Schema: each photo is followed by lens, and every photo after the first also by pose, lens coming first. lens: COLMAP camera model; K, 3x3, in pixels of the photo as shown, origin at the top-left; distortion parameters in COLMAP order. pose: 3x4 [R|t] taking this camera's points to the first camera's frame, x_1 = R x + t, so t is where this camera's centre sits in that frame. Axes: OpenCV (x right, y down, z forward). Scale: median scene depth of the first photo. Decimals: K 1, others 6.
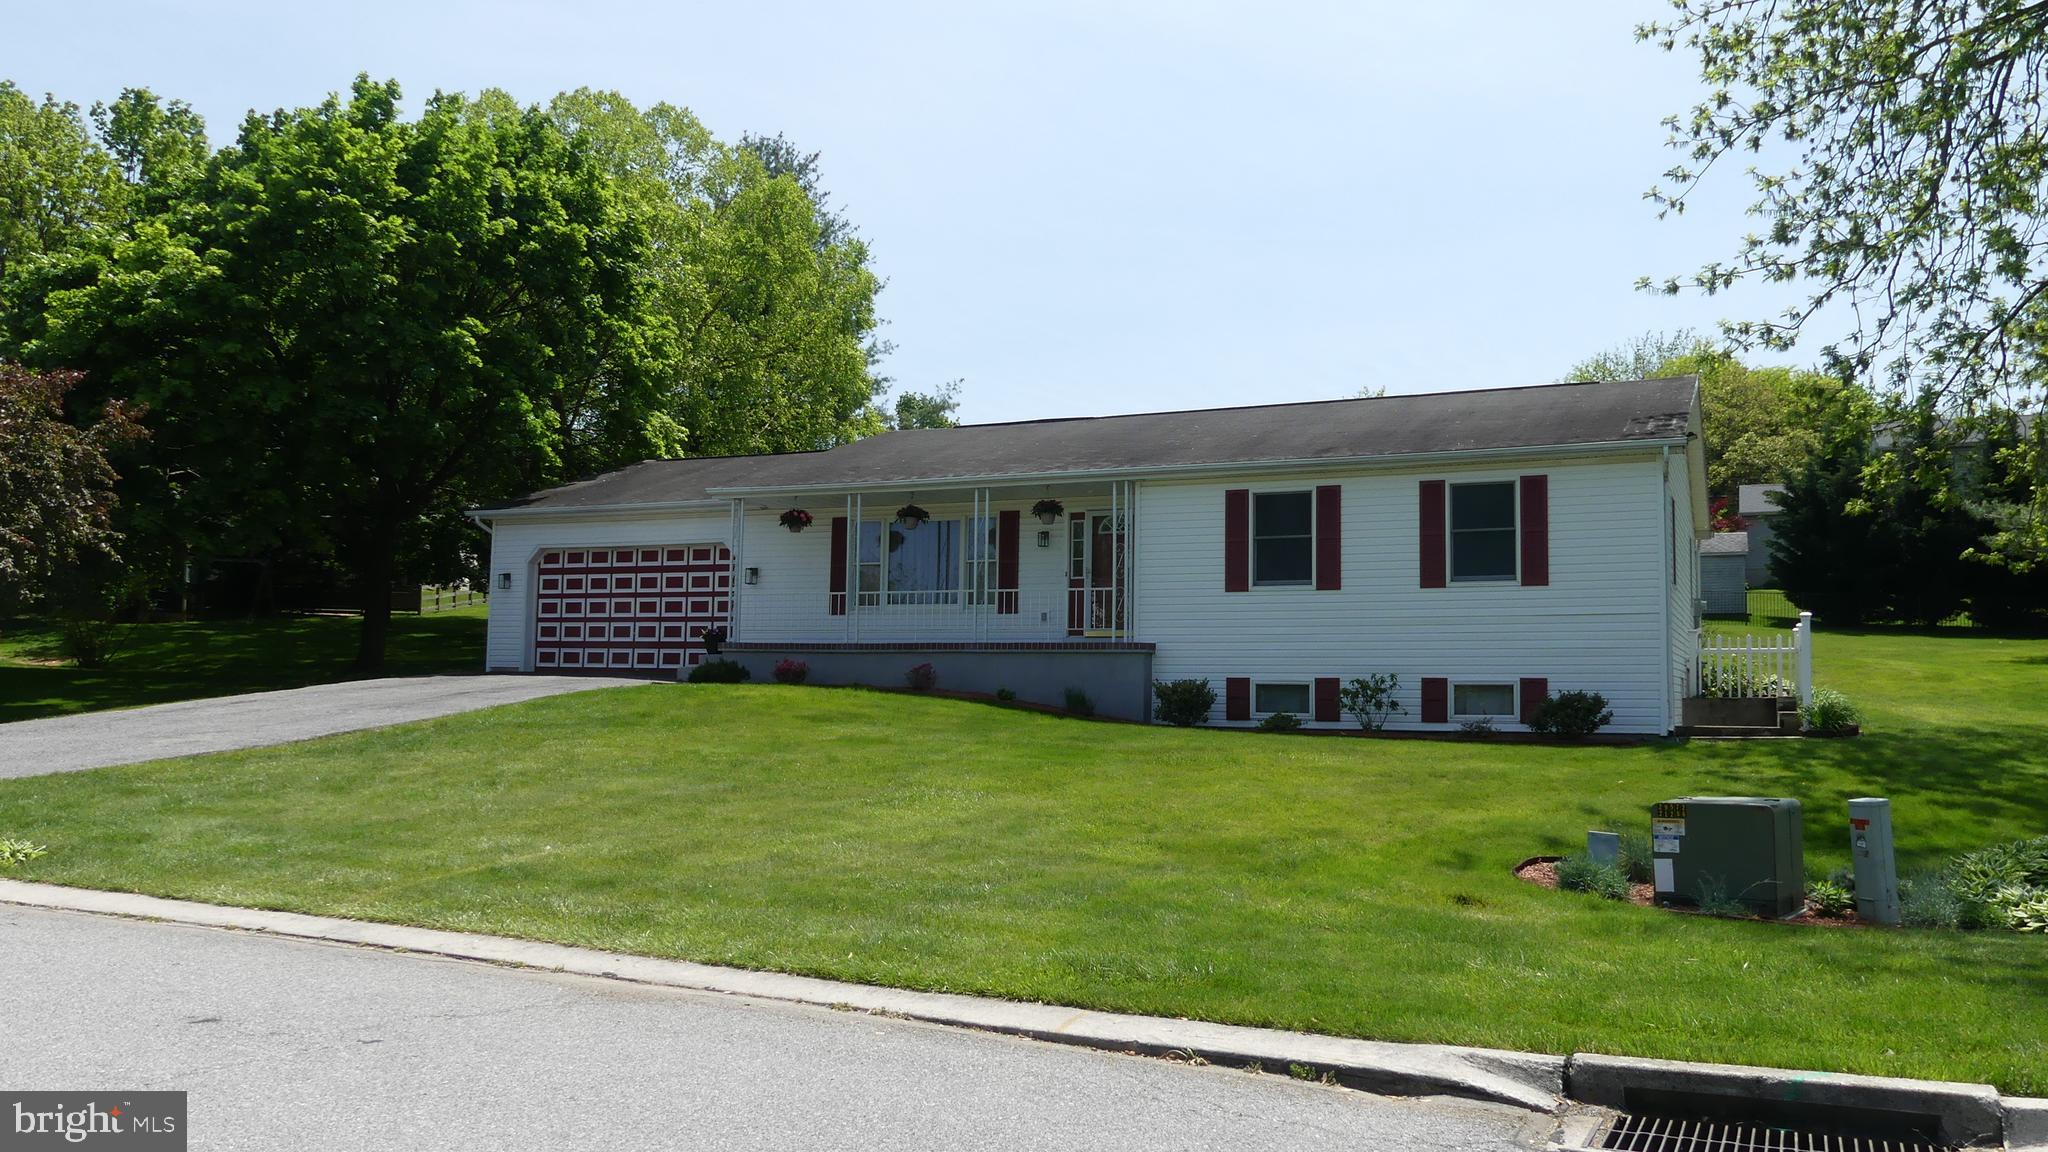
lens RADIAL K [[1552.2, 0, 1026.6], [0, 1552.2, 563.8], [0, 0, 1]] dist [-0.041018, 0.036435]
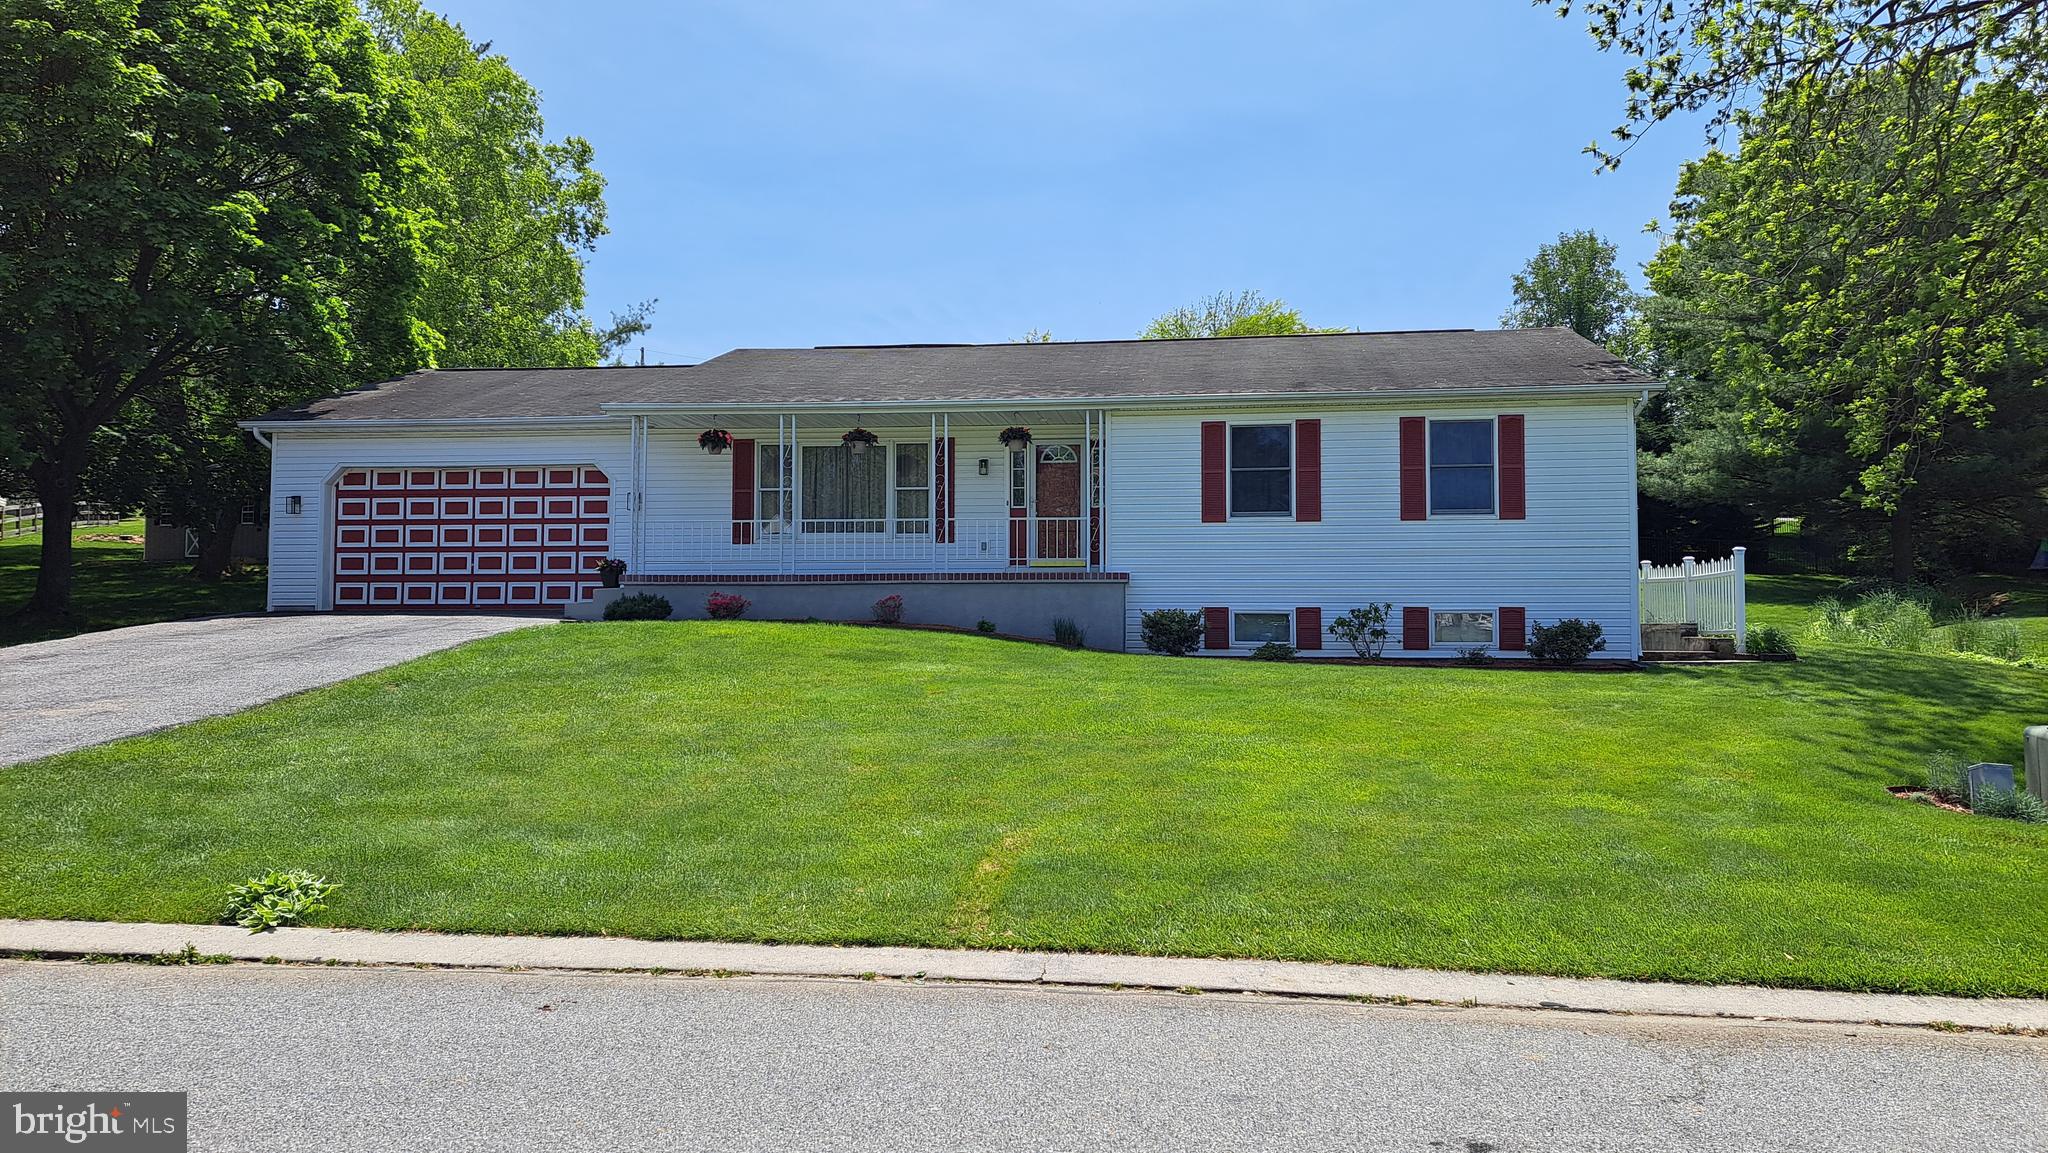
lens RADIAL K [[1459.6, 0, 1019.1], [0, 1459.6, 544.4], [0, 0, 1]] dist [0.064642, -0.063404]
pose [[0.956655, 0.003180, 0.291206, -0.239991], [-0.012647, 0.999451, 0.030634, 0.004239], [-0.290949, -0.032989, 0.956170, 0.120204]]
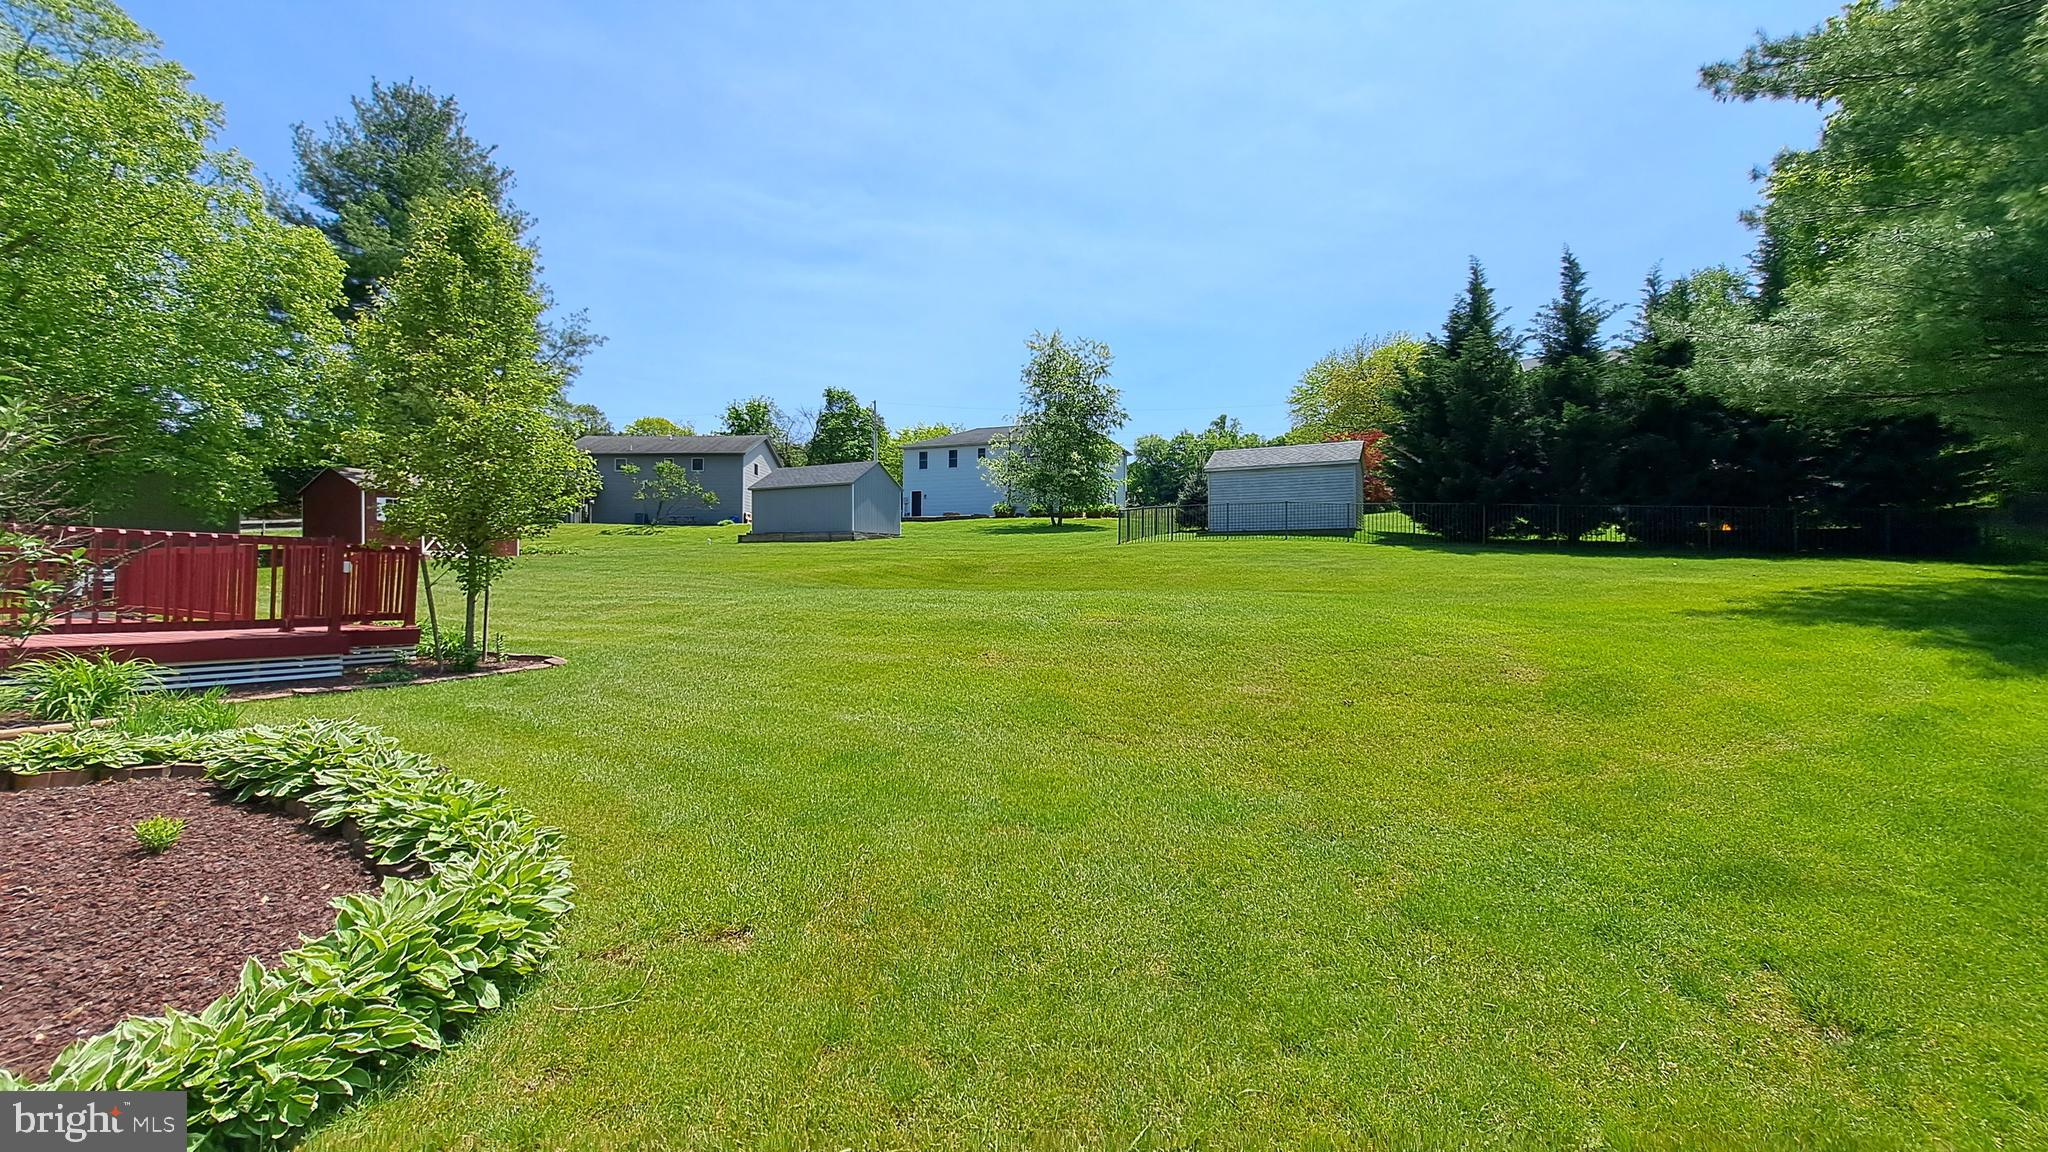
lens RADIAL K [[797.3, 0, 1022.1], [0, 797.3, 568.9], [0, 0, 1]] dist [-0.025674, -0.000527]
pose [[0.997064, -0.003663, -0.076484, 0.676767], [0.008526, 0.997955, 0.063347, 0.053738], [0.076096, -0.063813, 0.995056, 1.152421]]
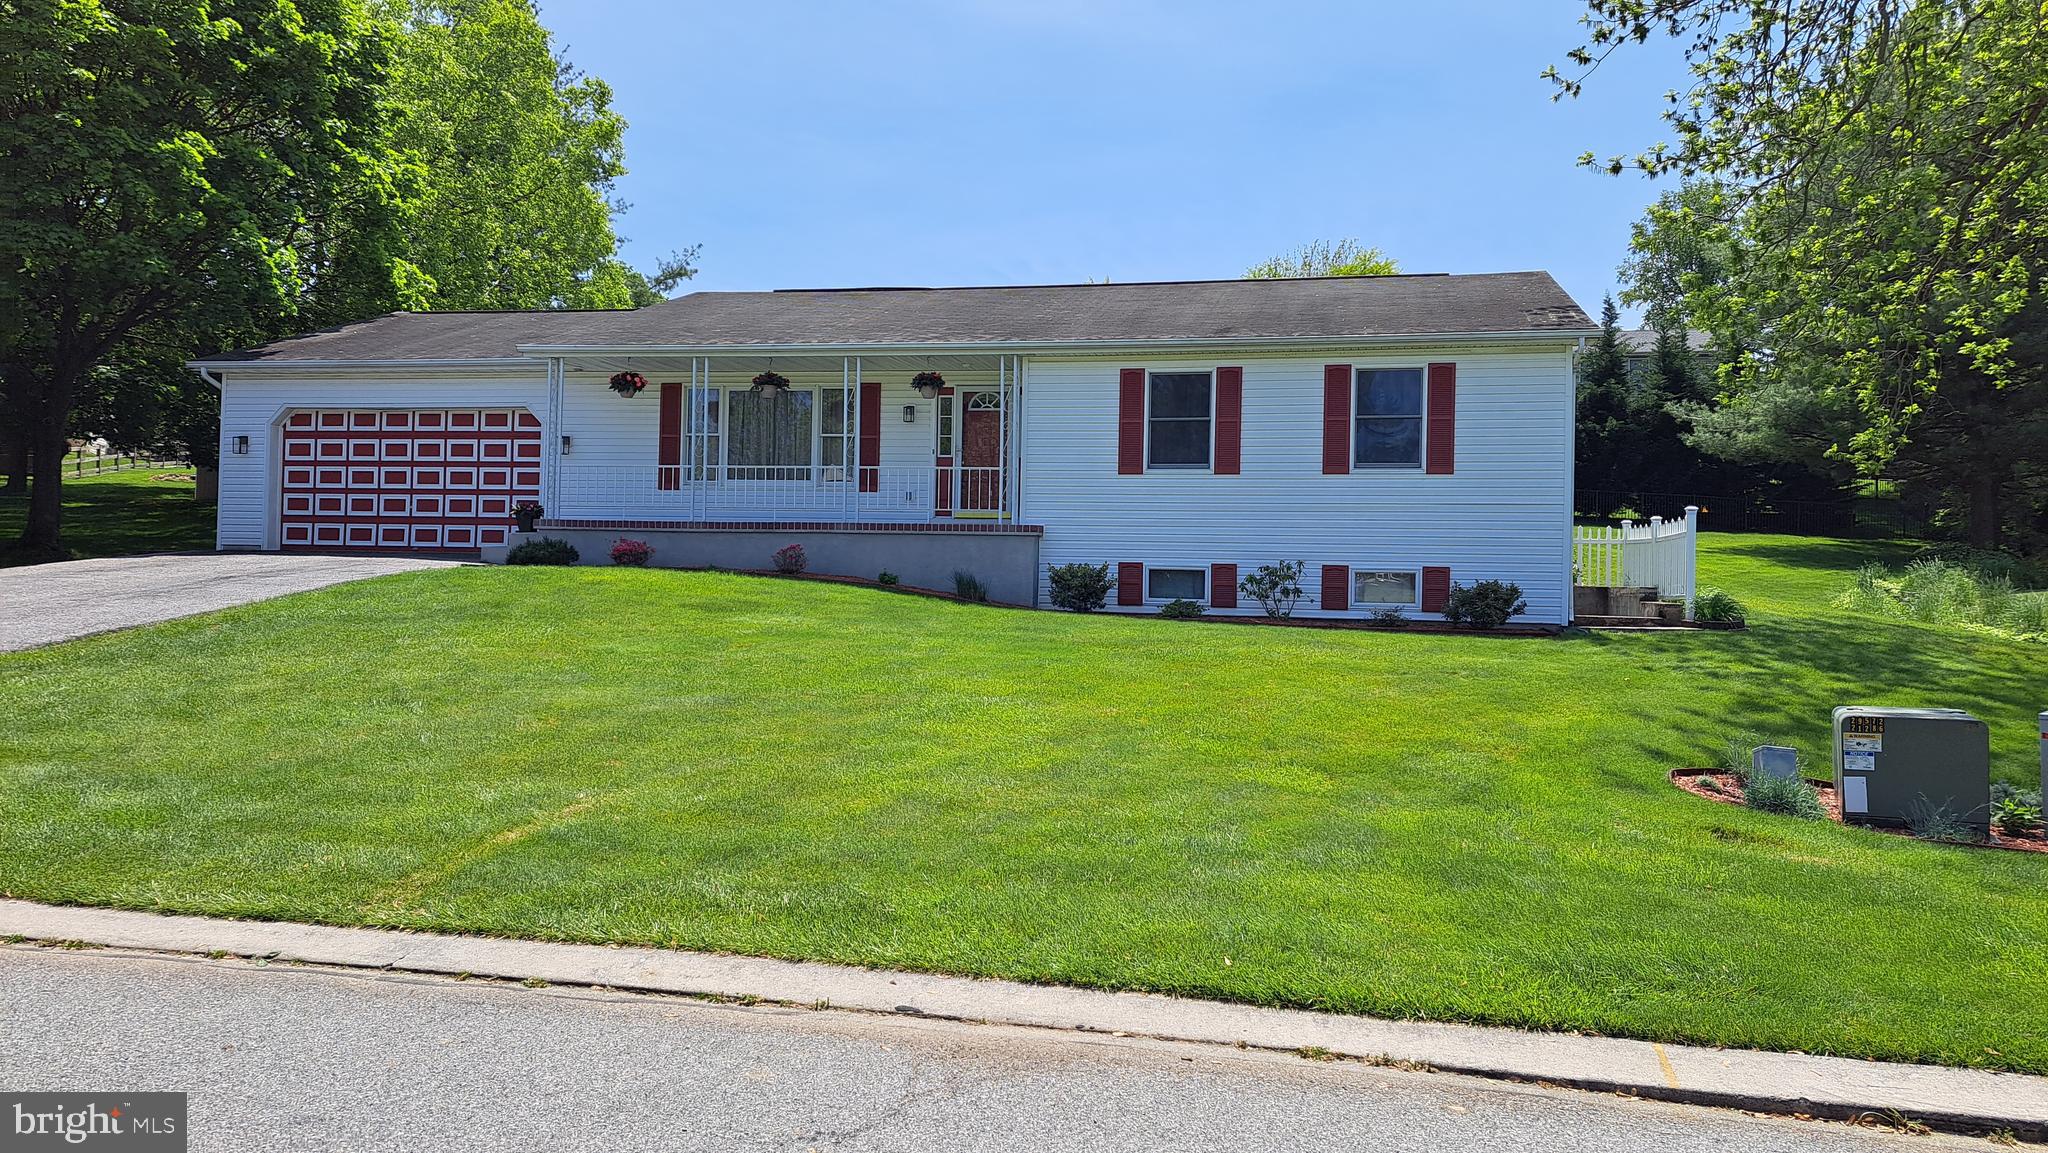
lens RADIAL K [[1459.6, 0, 1024.3], [0, 1459.6, 556.7], [0, 0, 1]] dist [0.064642, -0.063404]
pose [[0.974847, 0.007276, 0.222754, -0.119902], [-0.024085, 0.997053, 0.072834, 0.004151], [-0.221568, -0.076367, 0.972150, 0.117126]]
